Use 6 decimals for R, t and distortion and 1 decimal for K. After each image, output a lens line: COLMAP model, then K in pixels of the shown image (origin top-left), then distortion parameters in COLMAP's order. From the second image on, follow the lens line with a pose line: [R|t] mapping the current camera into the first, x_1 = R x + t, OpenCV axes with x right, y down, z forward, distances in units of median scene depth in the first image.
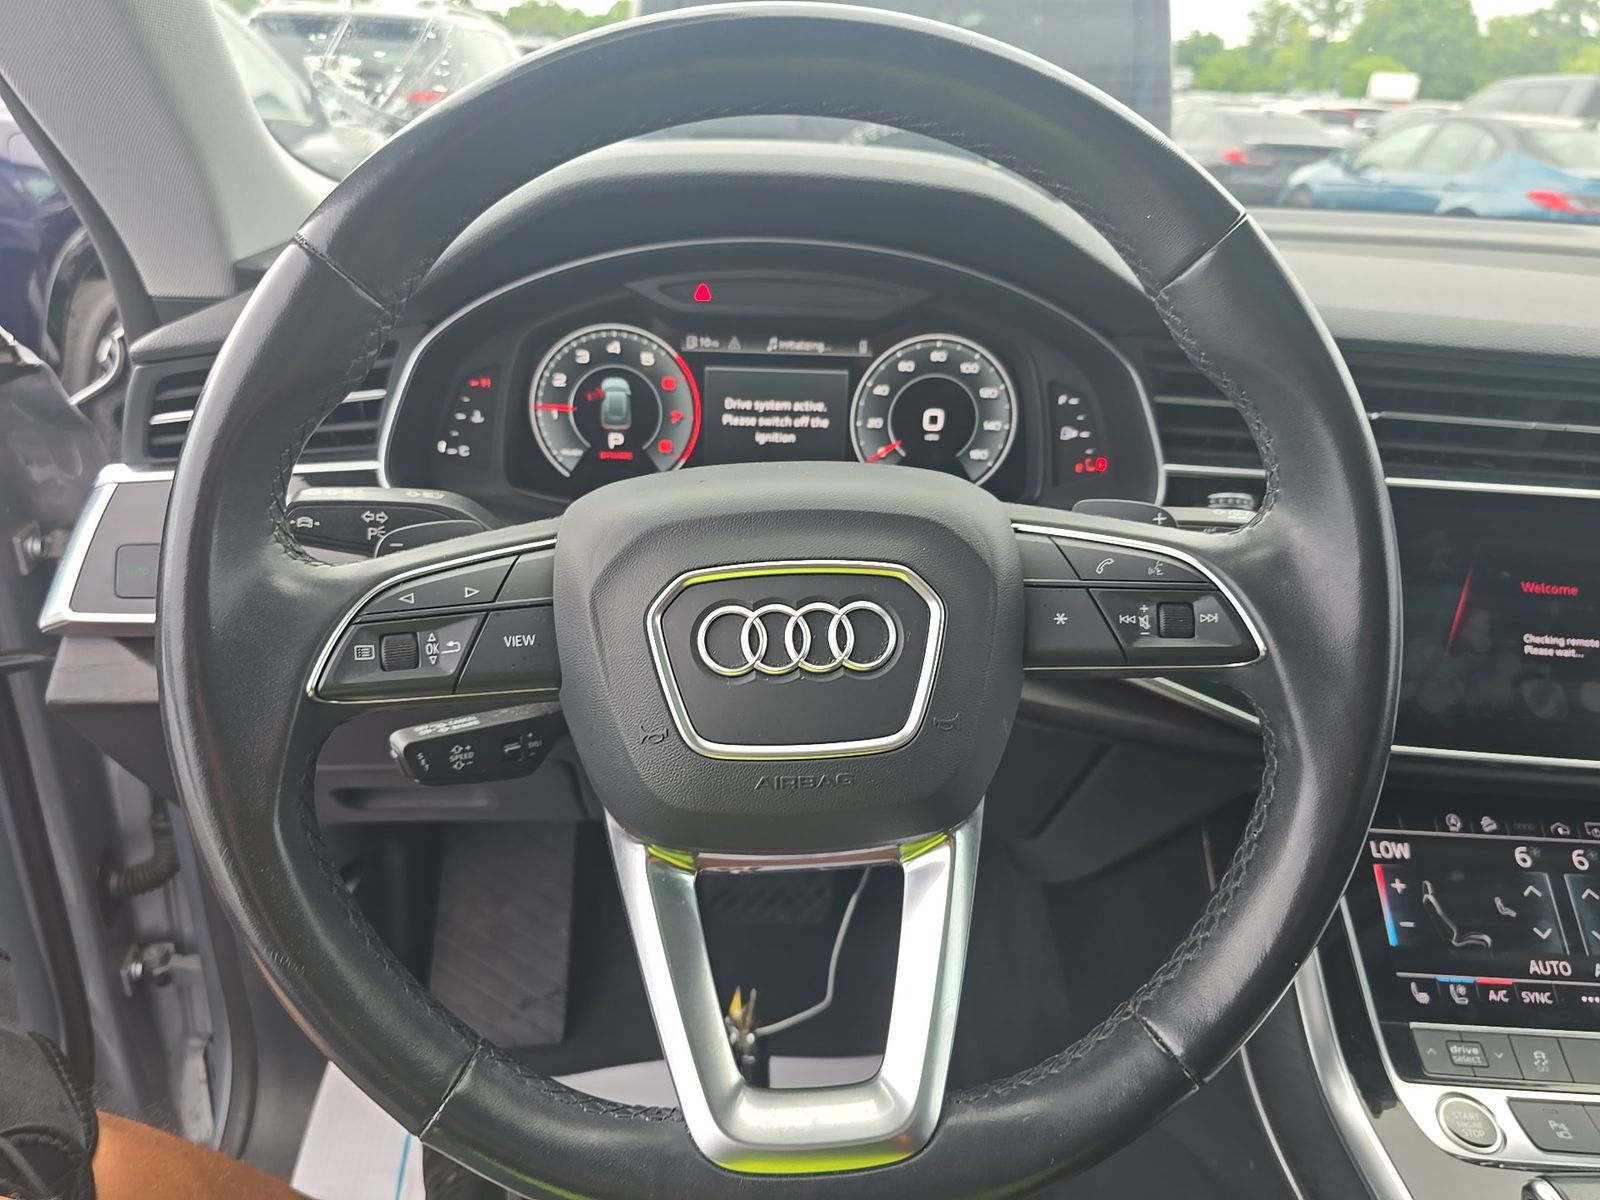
lens RADIAL K [[1070.6, 0, 800.0], [0, 1070.6, 600.0], [0, 0, 1]] dist [0.045947, -0.049125]
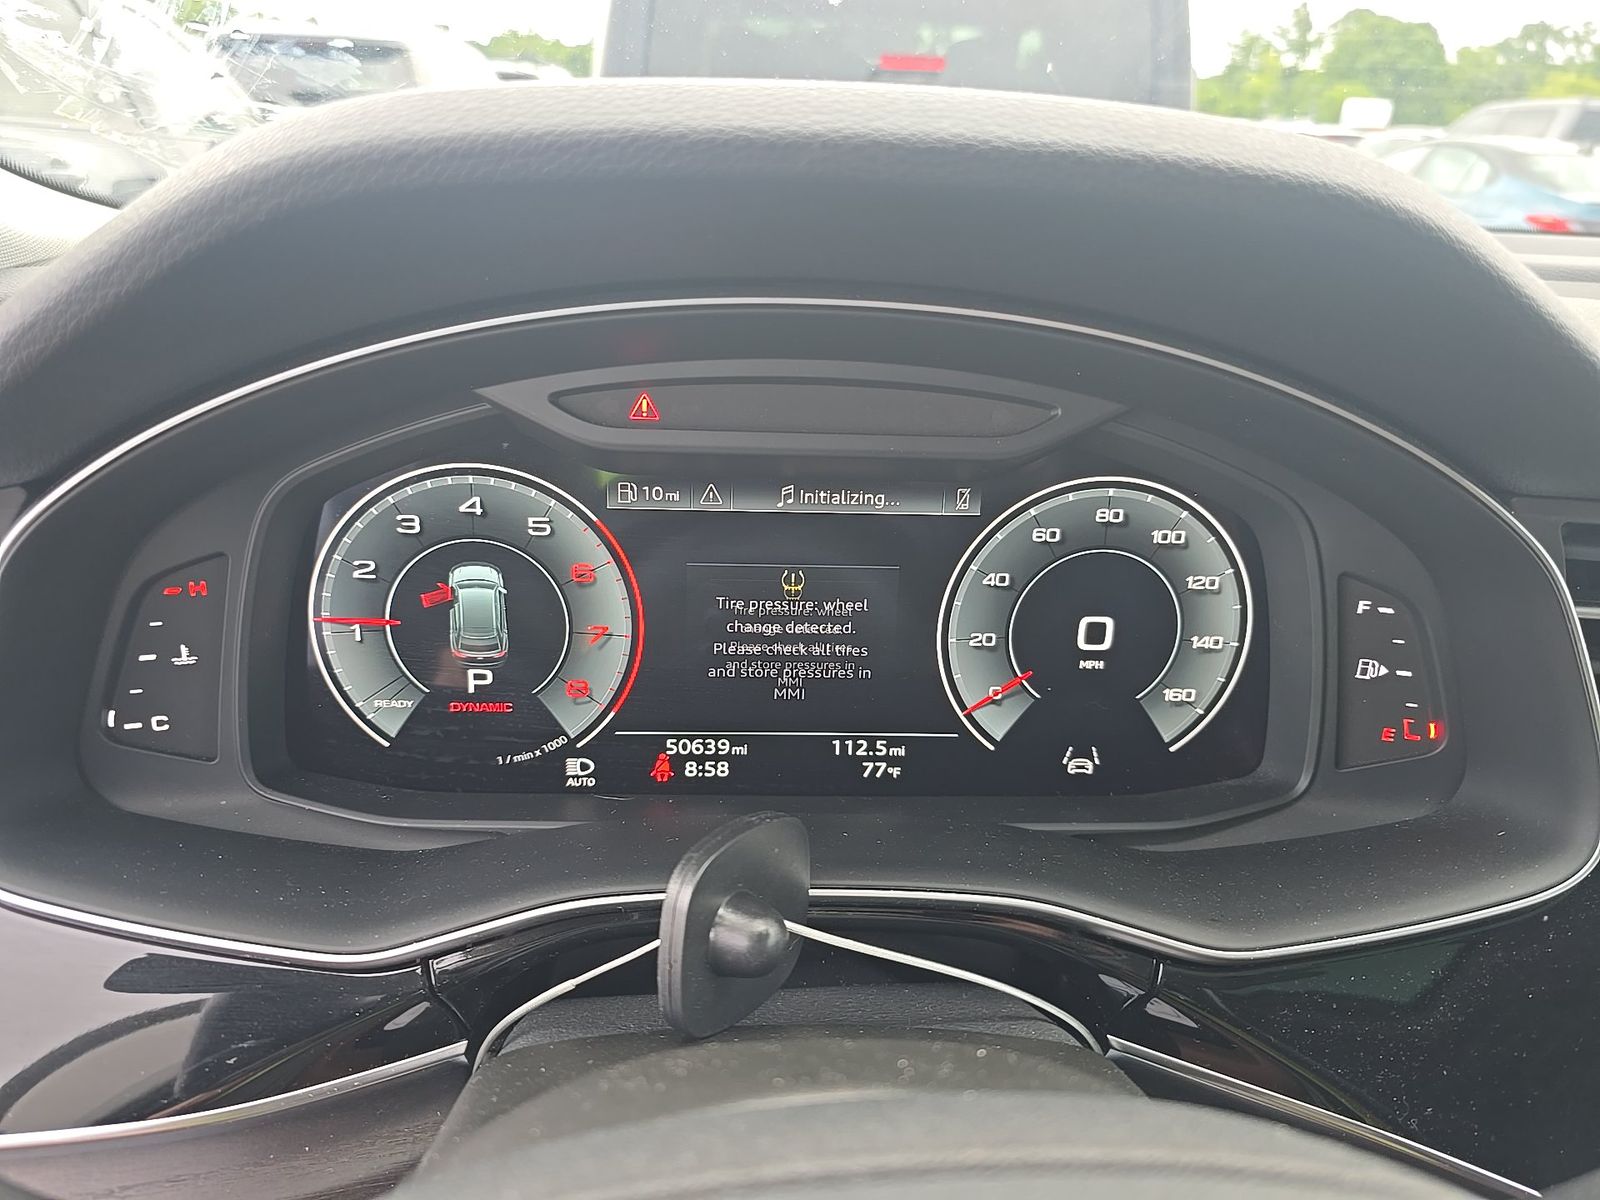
lens RADIAL K [[1086.1, 0, 800.0], [0, 1086.1, 600.0], [0, 0, 1]] dist [-0.003663, 0.001186]
pose [[0.999834, -0.006239, 0.017097, -0.028075], [0.006608, 0.999744, -0.021626, -0.175662], [-0.016957, 0.021735, 0.999620, 0.483230]]
